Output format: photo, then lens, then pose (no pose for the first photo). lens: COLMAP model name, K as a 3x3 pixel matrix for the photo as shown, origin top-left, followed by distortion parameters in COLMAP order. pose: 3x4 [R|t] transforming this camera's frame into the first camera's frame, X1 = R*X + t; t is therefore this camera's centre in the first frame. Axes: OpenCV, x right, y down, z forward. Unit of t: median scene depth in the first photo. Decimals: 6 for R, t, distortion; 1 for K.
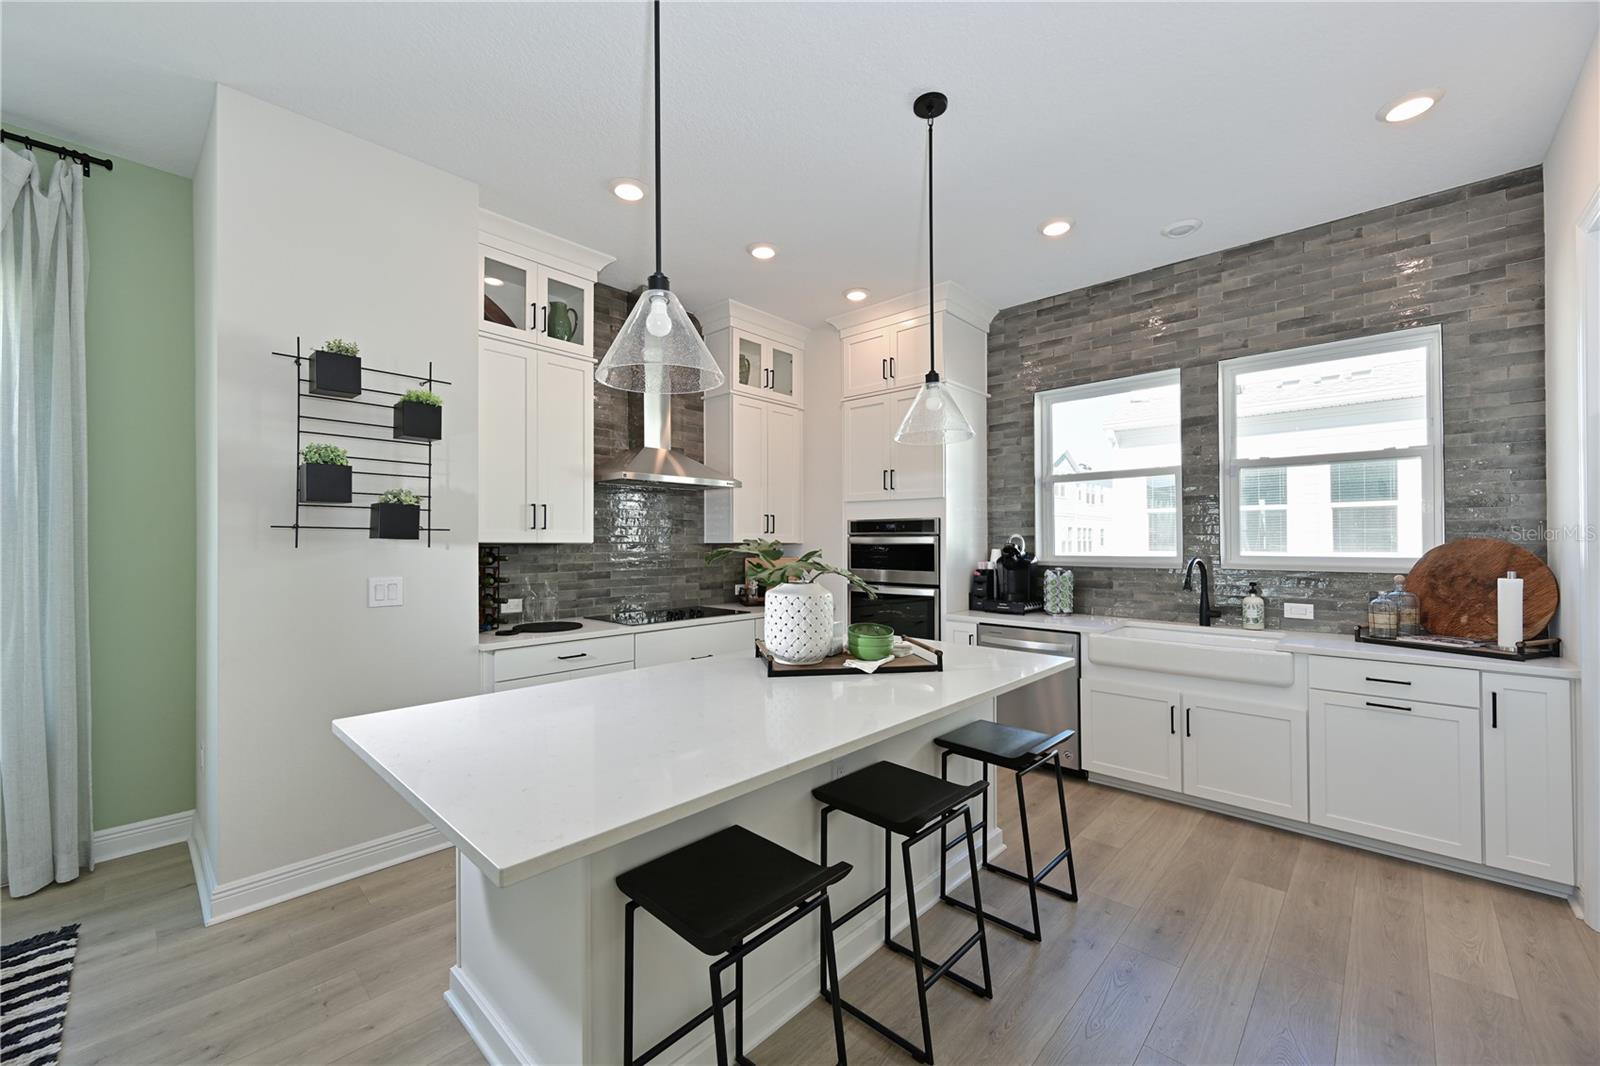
lens RADIAL K [[637.1, 0, 803.9], [0, 637.1, 541.6], [0, 0, 1]] dist [-0.006618, 0.001982]
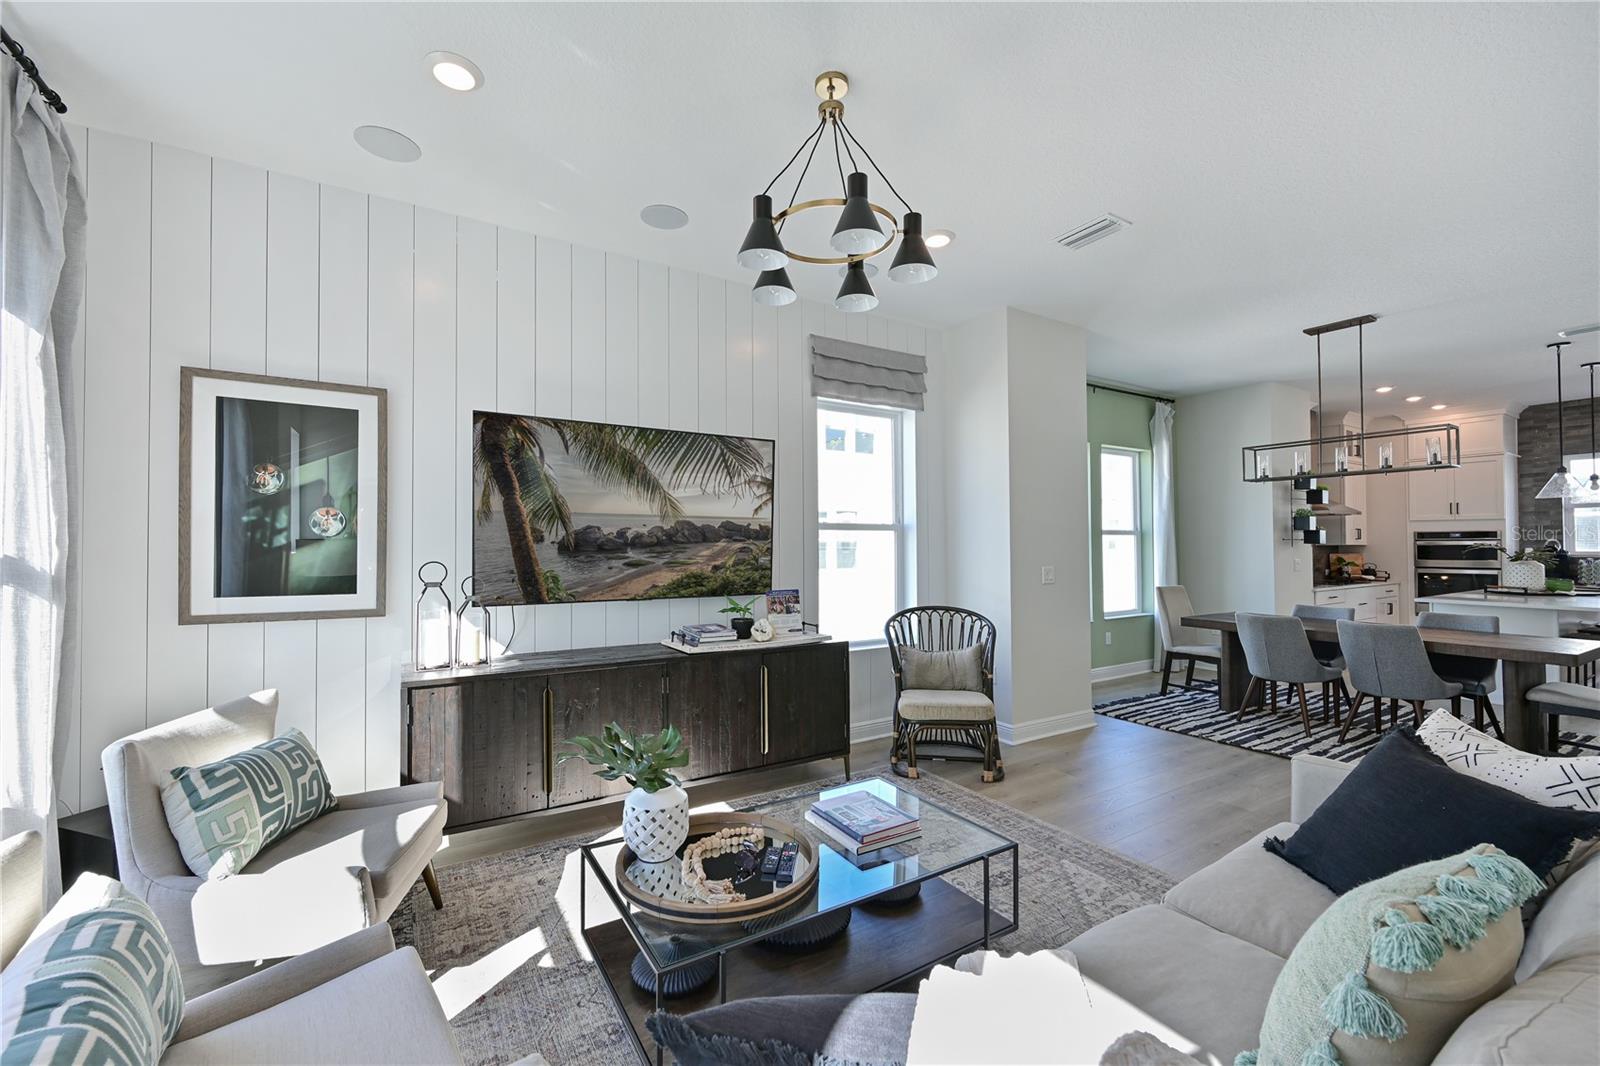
lens RADIAL K [[637.1, 0, 804.4], [0, 637.1, 539.5], [0, 0, 1]] dist [-0.006618, 0.001982]
pose [[0.961818, -0.007733, -0.273581, -1.332973], [0.005473, 0.999944, -0.009024, -0.006628], [0.273636, 0.007183, 0.961807, -1.404340]]
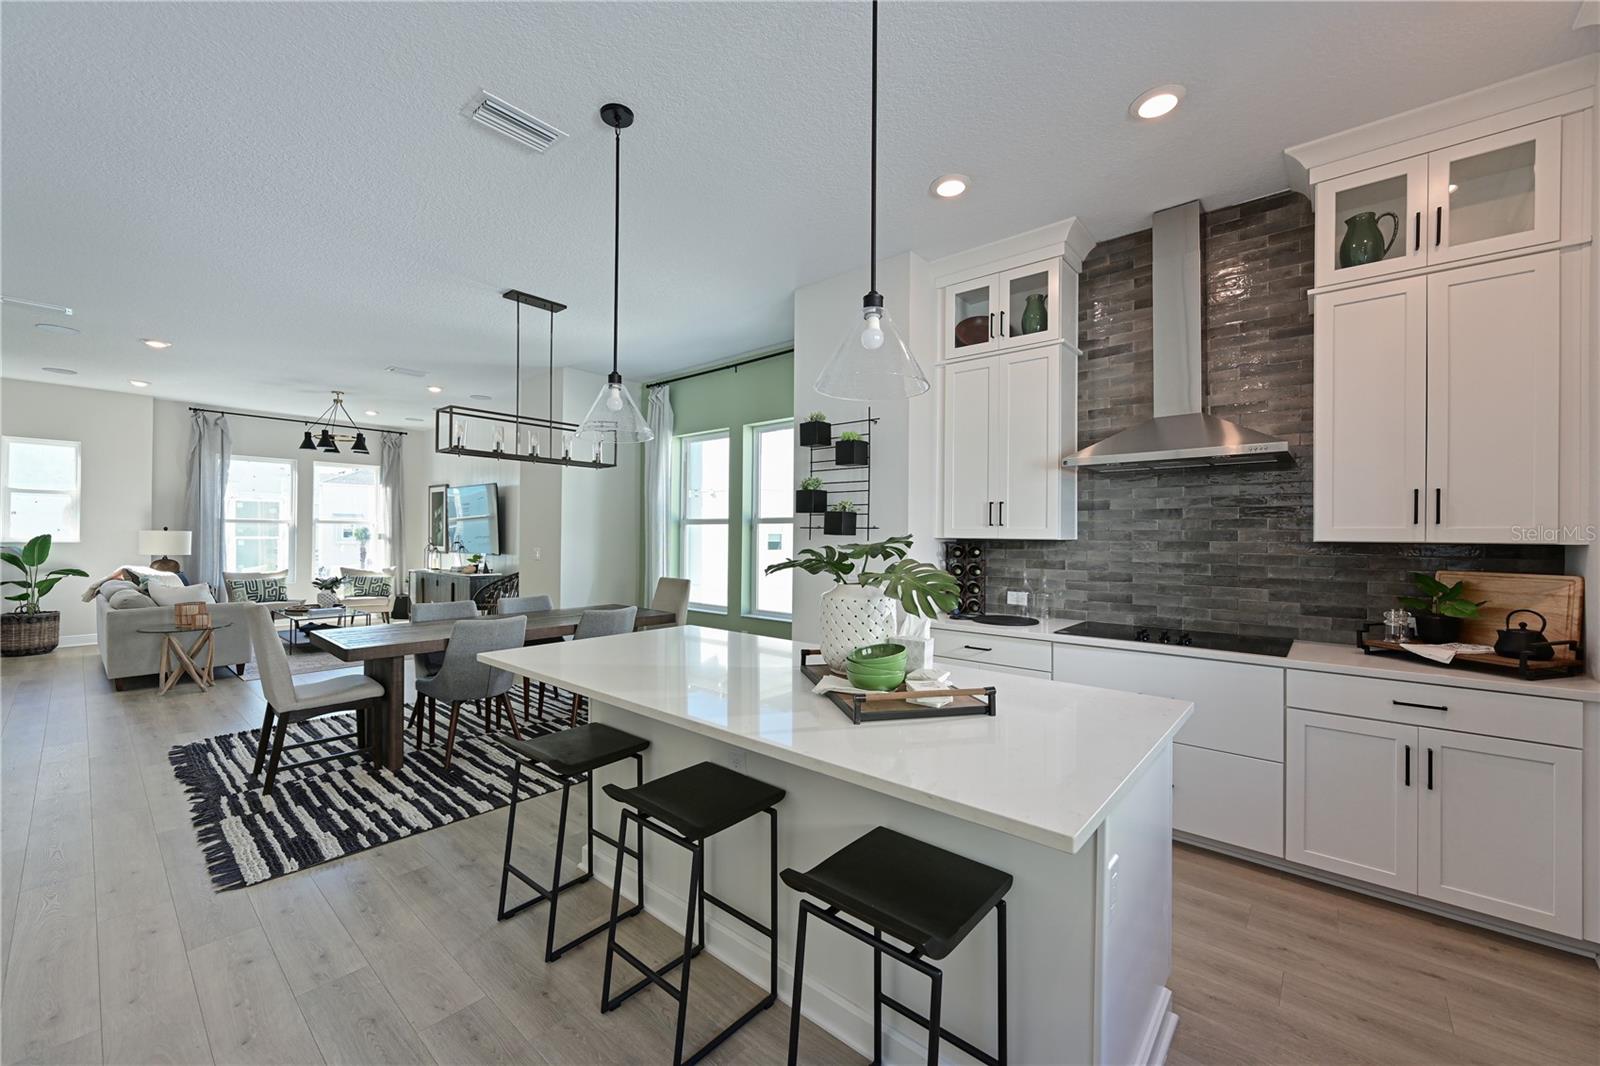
lens RADIAL K [[637.1, 0, 778.9], [0, 637.1, 540.0], [0, 0, 1]] dist [-0.006618, 0.001982]
pose [[0.014097, 0.003139, -0.999896, 0.587808], [-0.005886, 0.999978, 0.003056, 0.002744], [0.999883, 0.005843, 0.014115, 0.583925]]
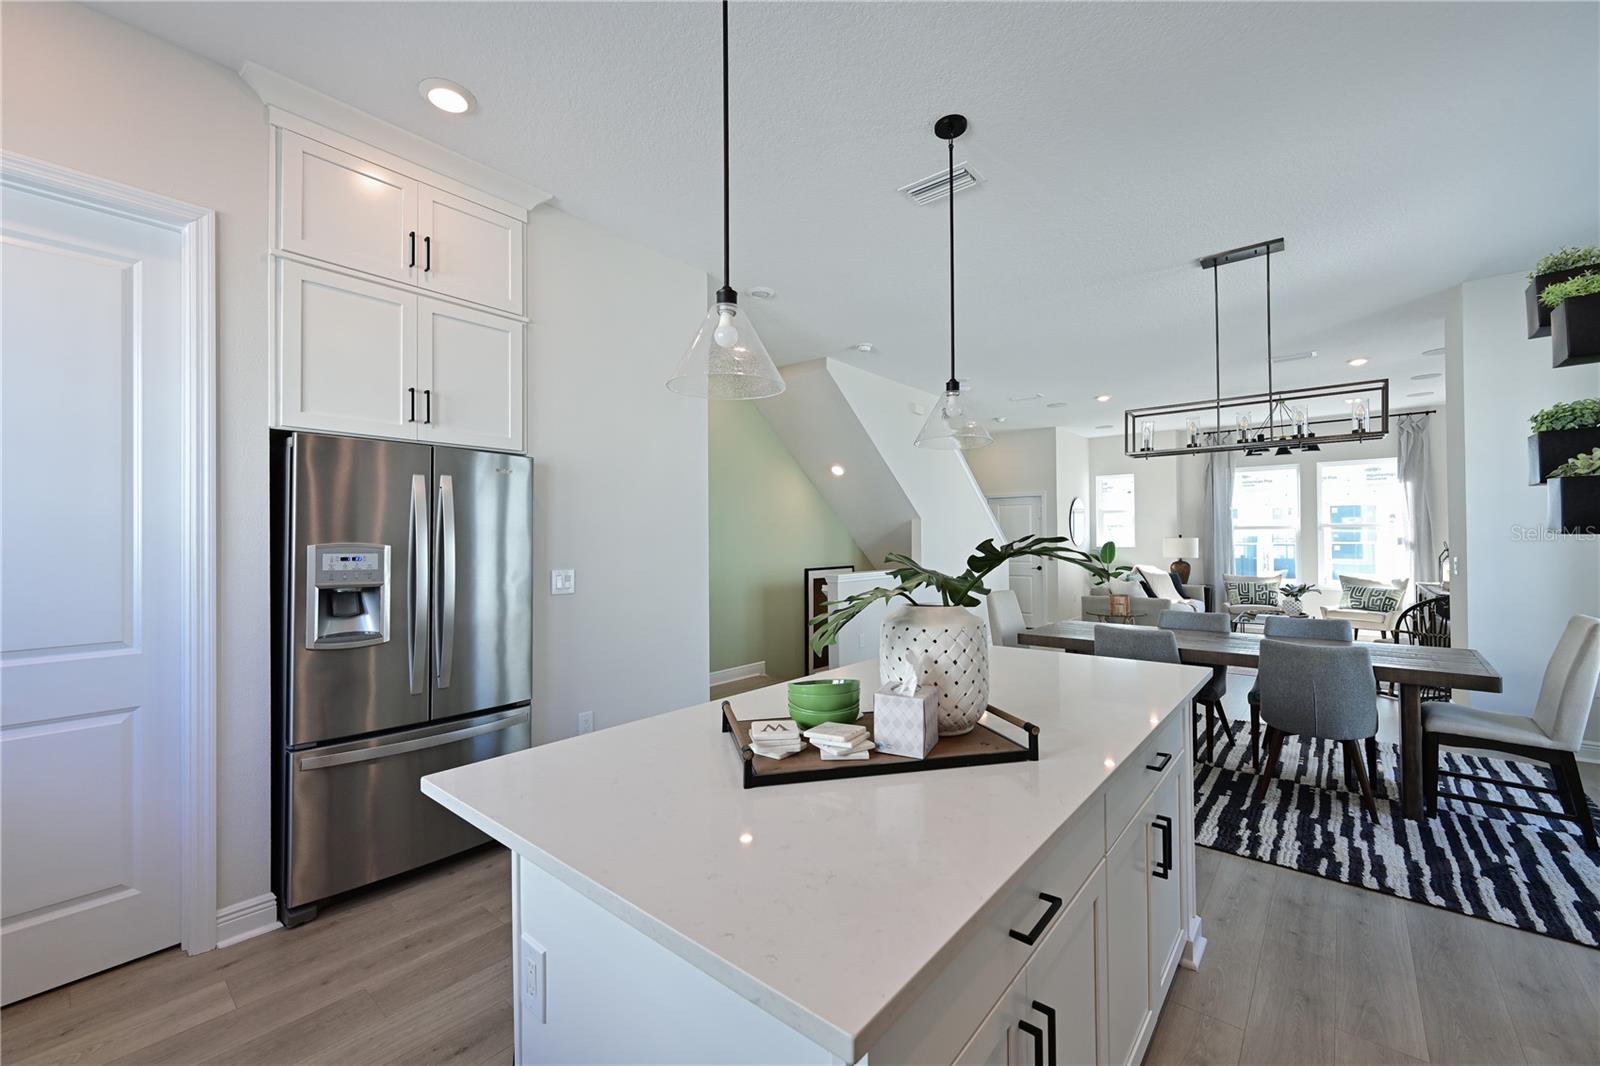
lens RADIAL K [[637.1, 0, 826.0], [0, 637.1, 584.4], [0, 0, 1]] dist [-0.006618, 0.001982]
pose [[-0.997484, 0.006676, -0.070581, 0.424976], [0.001602, 0.997425, 0.071704, -0.001155], [0.070878, 0.071411, -0.994926, 0.747301]]
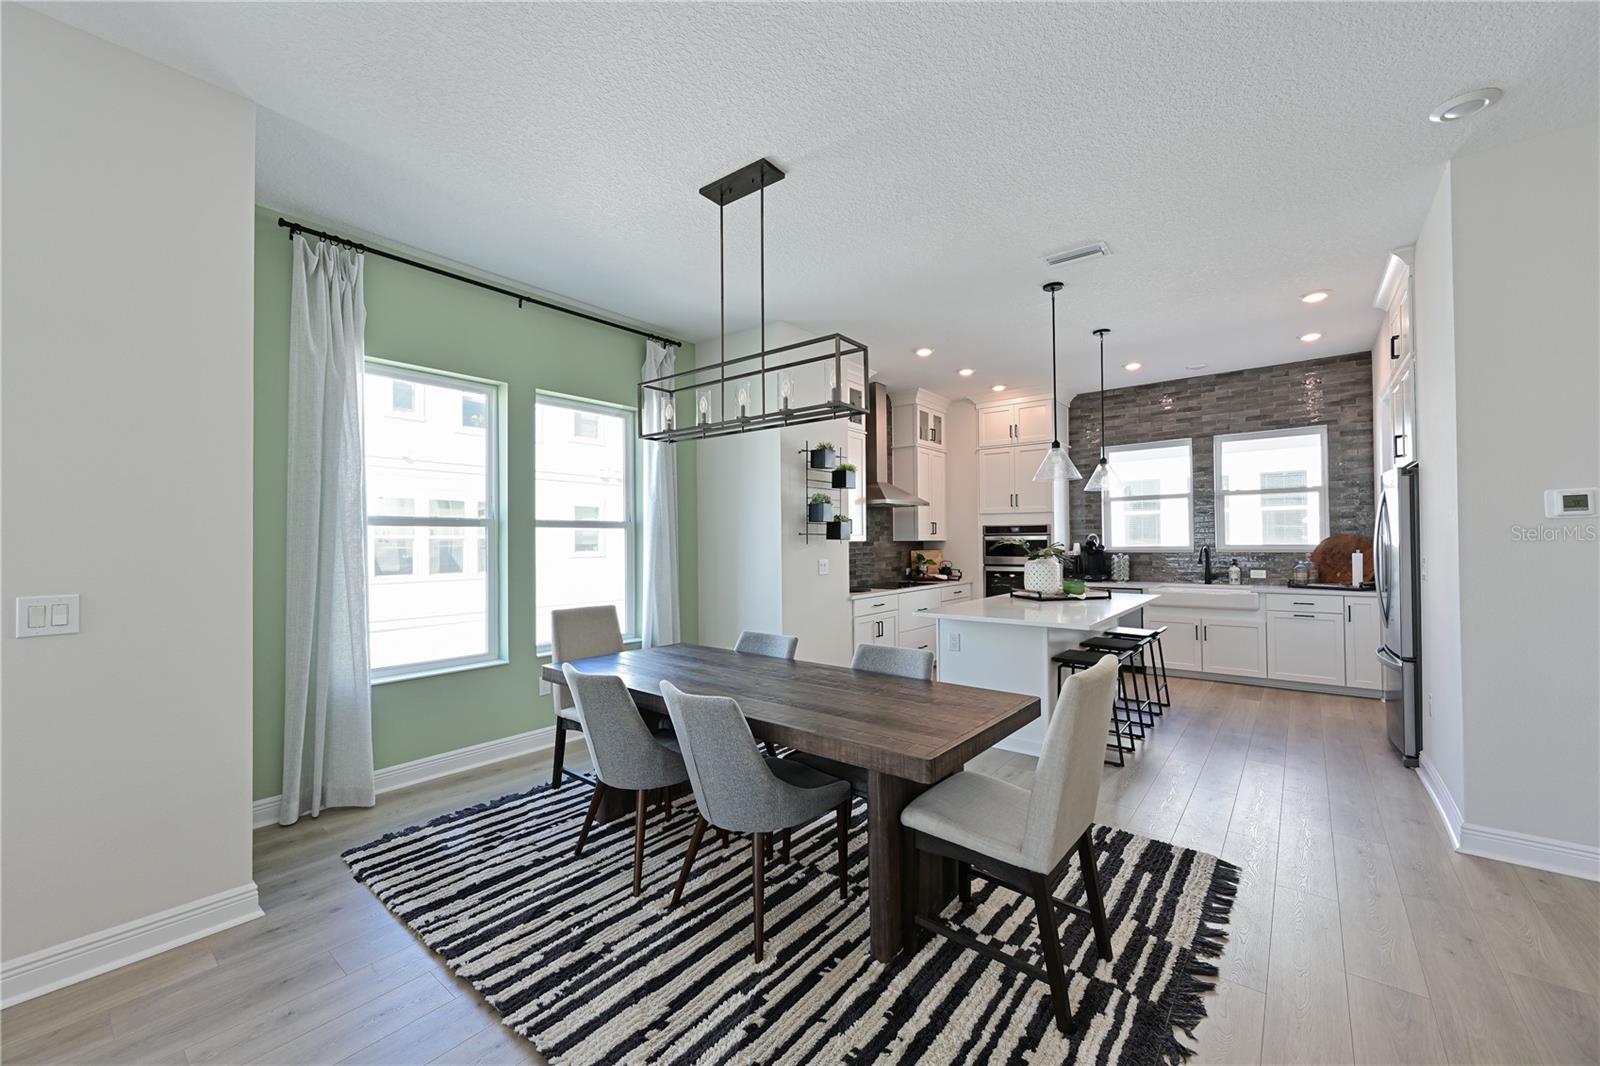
lens RADIAL K [[637.1, 0, 810.7], [0, 637.1, 540.9], [0, 0, 1]] dist [-0.006618, 0.001982]
pose [[0.995815, -0.010325, 0.090812, -0.630952], [0.010133, 0.999945, 0.002578, -0.004966], [-0.090833, -0.001647, 0.995865, -0.666852]]
